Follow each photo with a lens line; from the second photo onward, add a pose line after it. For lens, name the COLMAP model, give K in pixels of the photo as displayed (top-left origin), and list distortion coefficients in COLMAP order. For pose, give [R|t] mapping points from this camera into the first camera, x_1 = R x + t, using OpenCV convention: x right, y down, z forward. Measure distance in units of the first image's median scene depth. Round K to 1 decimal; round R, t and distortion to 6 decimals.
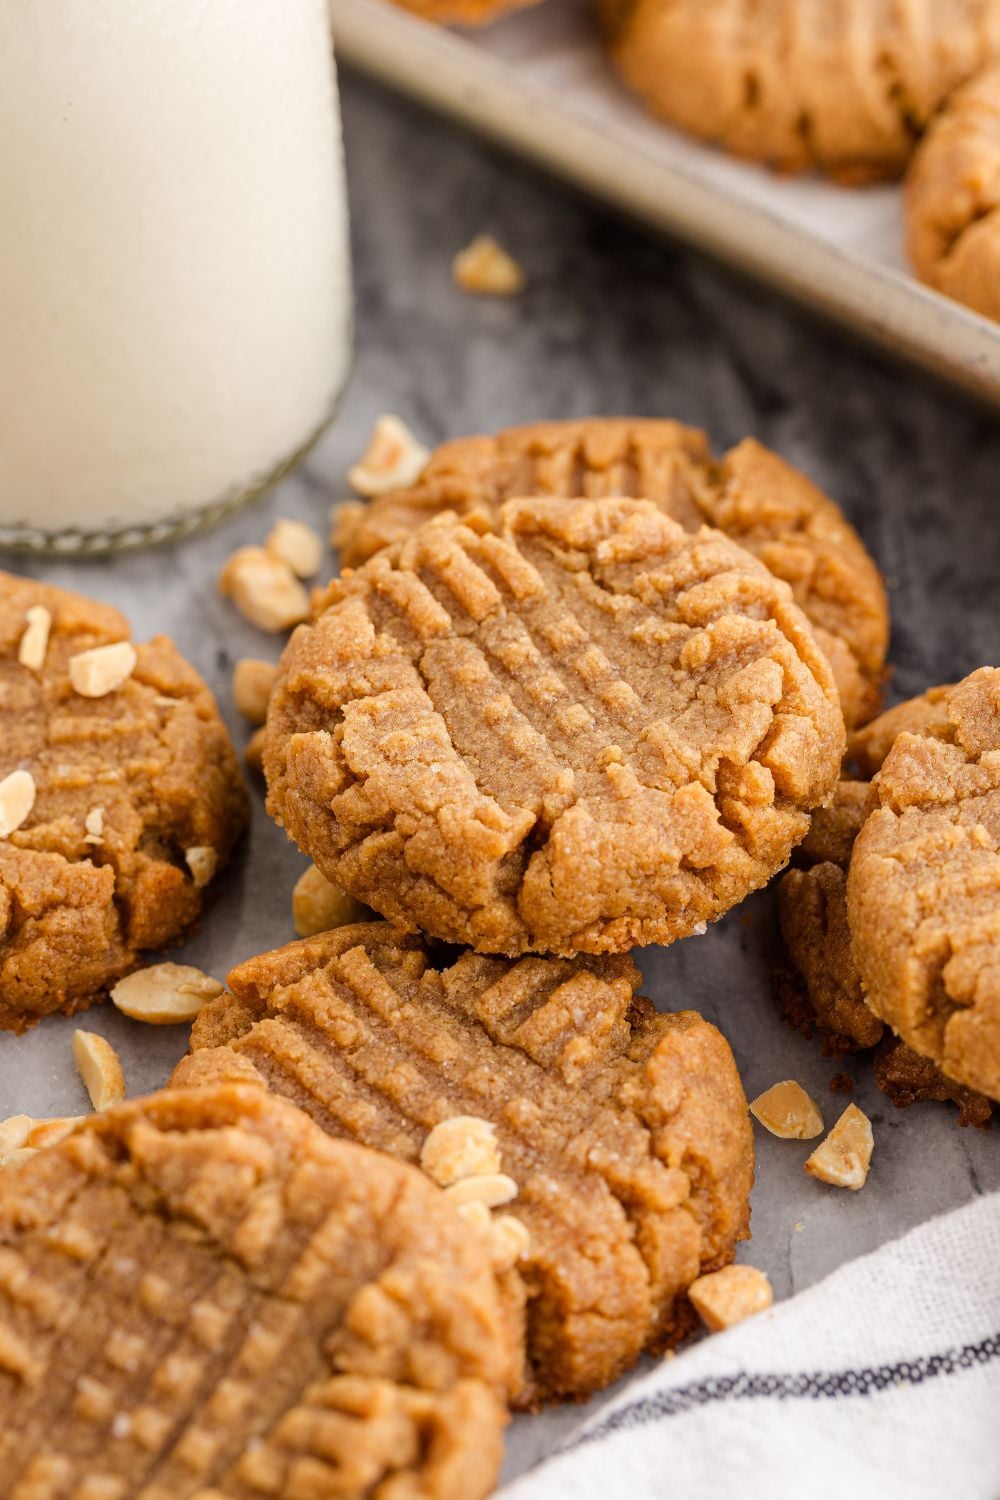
lens RADIAL K [[5751.5, 0, 573.7], [0, 5751.5, 159.6], [0, 0, 1]] dist [0.321818, -1.487268]
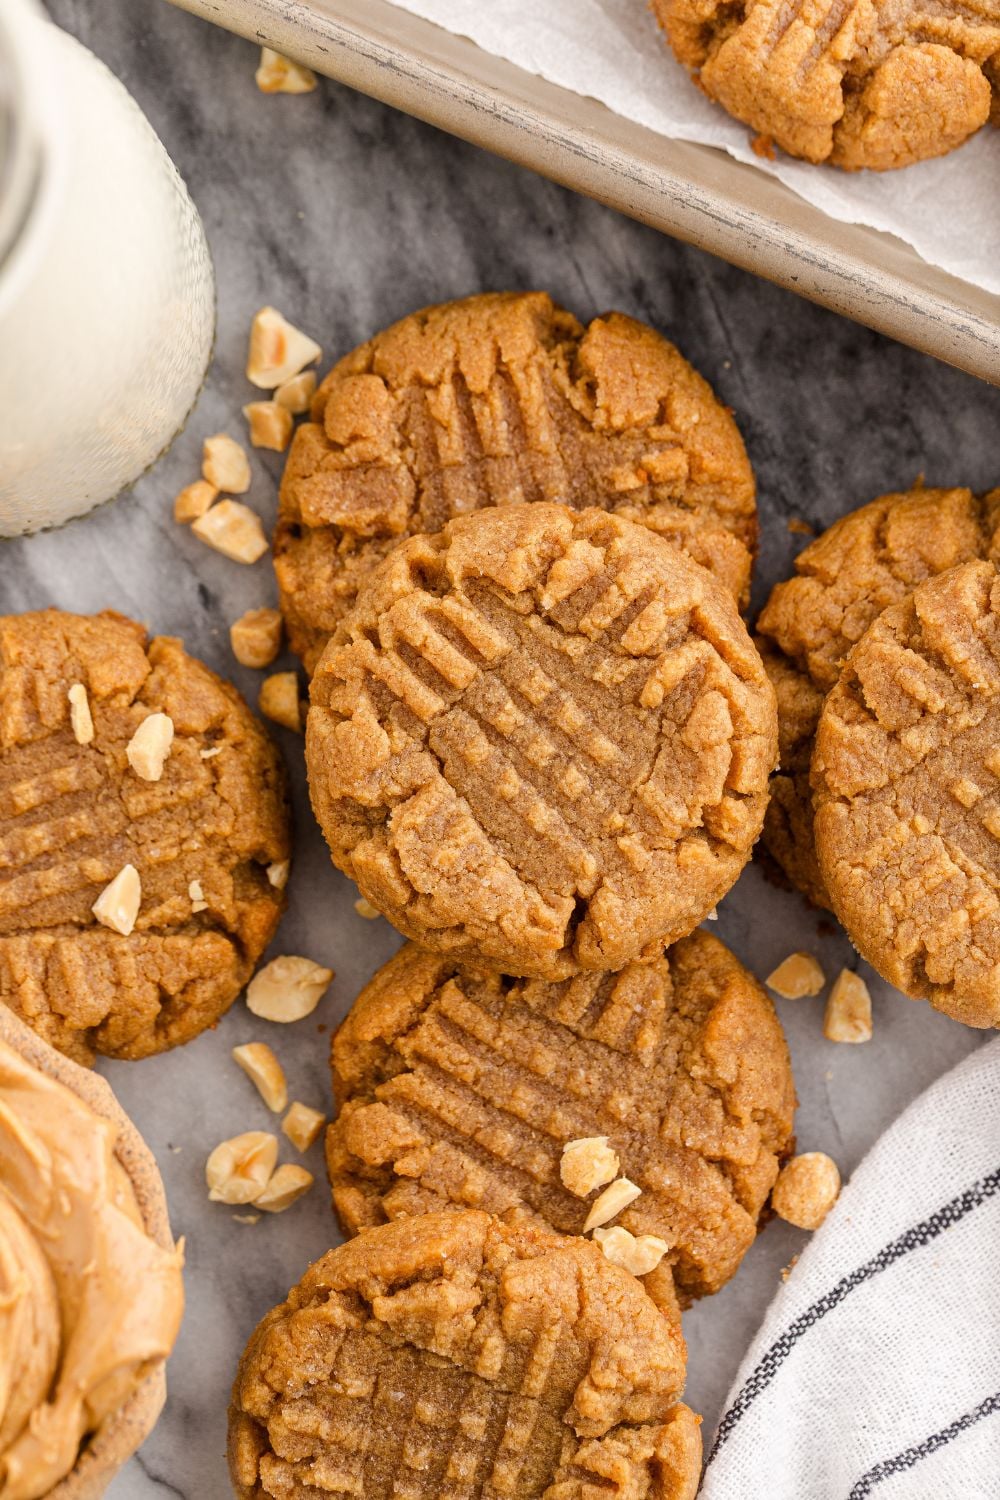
lens RADIAL K [[5926.9, 0, 500.5], [0, 5926.9, 26.0], [0, 0, 1]] dist [0.209890, -1.045706]
pose [[0.960523, -0.273339, 0.051774, -0.036124], [0.167055, 0.715523, 0.678321, -0.877979], [-0.222457, -0.642894, 0.732939, 0.176754]]
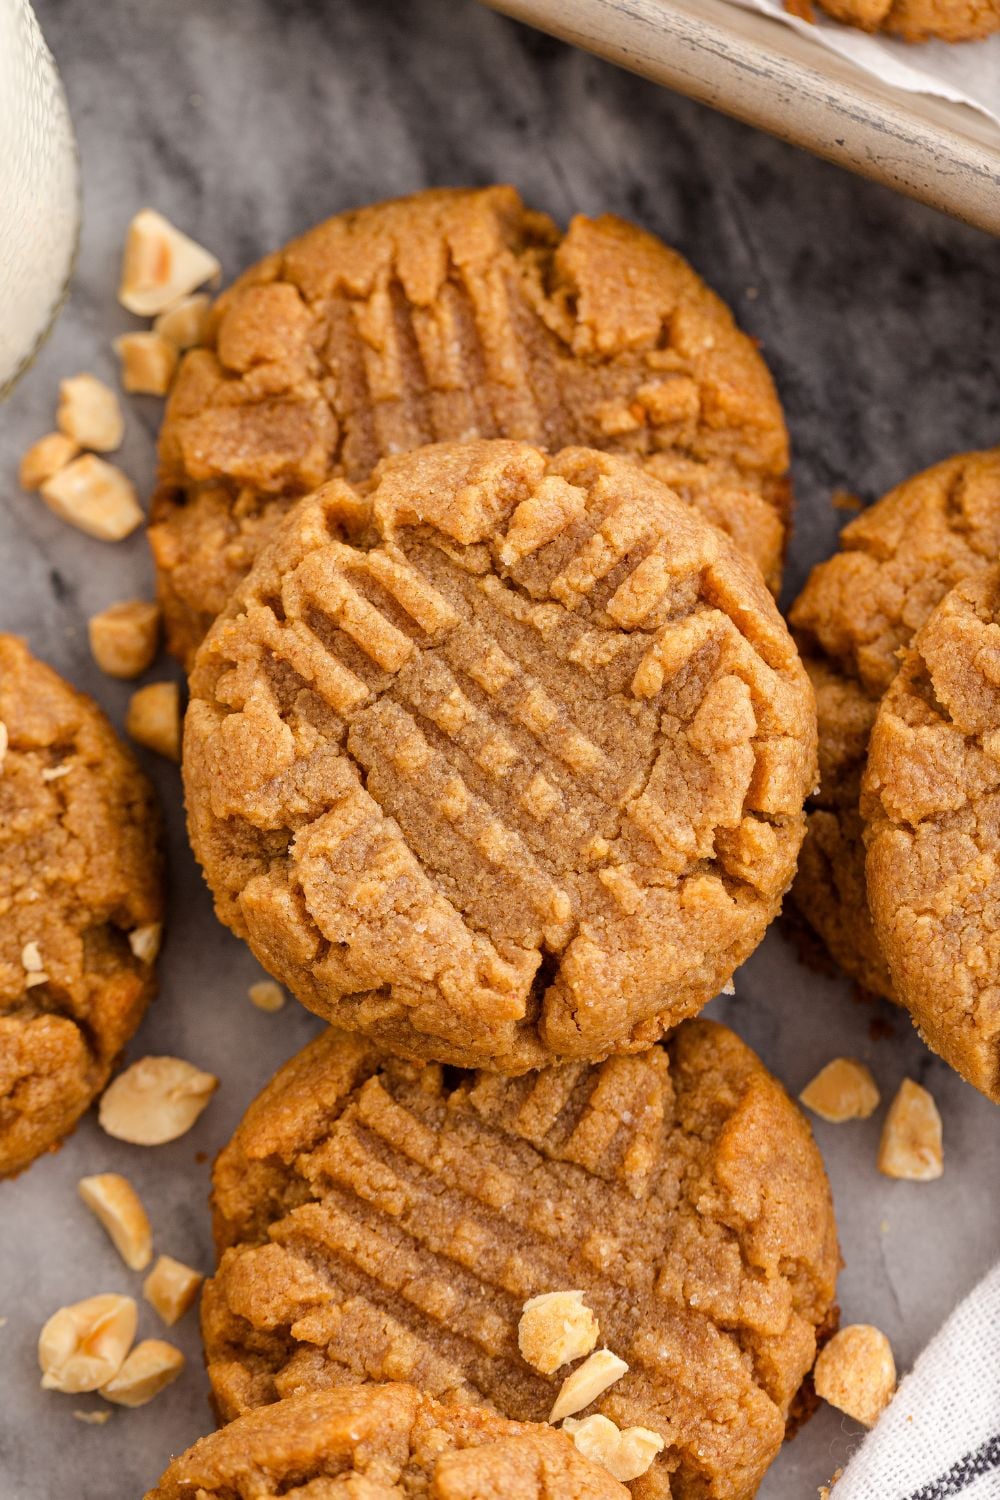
lens RADIAL K [[5738.0, 0, 525.3], [0, 5738.0, 264.1], [0, 0, 1]] dist [0.393432, -1.774390]
pose [[0.963312, -0.257635, 0.075194, -0.048691], [0.160985, 0.778856, 0.606191, -0.519001], [-0.214741, -0.571846, 0.791757, 0.326426]]
